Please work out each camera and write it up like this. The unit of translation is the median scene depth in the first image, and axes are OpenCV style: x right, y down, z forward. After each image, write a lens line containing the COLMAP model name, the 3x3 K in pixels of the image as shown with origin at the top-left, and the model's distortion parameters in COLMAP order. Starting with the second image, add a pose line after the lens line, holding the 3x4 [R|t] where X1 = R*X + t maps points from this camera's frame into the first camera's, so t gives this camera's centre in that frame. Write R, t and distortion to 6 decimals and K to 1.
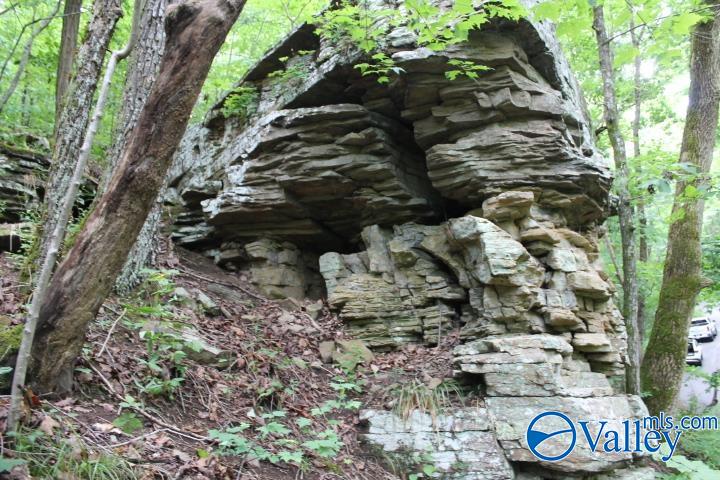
lens RADIAL K [[615.4, 0, 360.0], [0, 615.4, 240.0], [0, 0, 1]] dist [-0.160122, 0.146724]
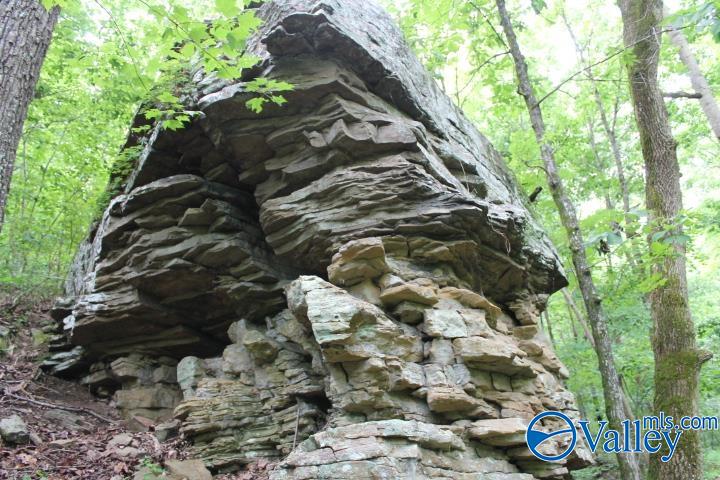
lens RADIAL K [[615.4, 0, 360.0], [0, 615.4, 240.0], [0, 0, 1]] dist [-0.160122, 0.146724]
pose [[0.991853, -0.122654, -0.034400, 0.257497], [0.111240, 0.965541, -0.235279, 0.095964], [0.062073, 0.229536, 0.971319, 0.216477]]
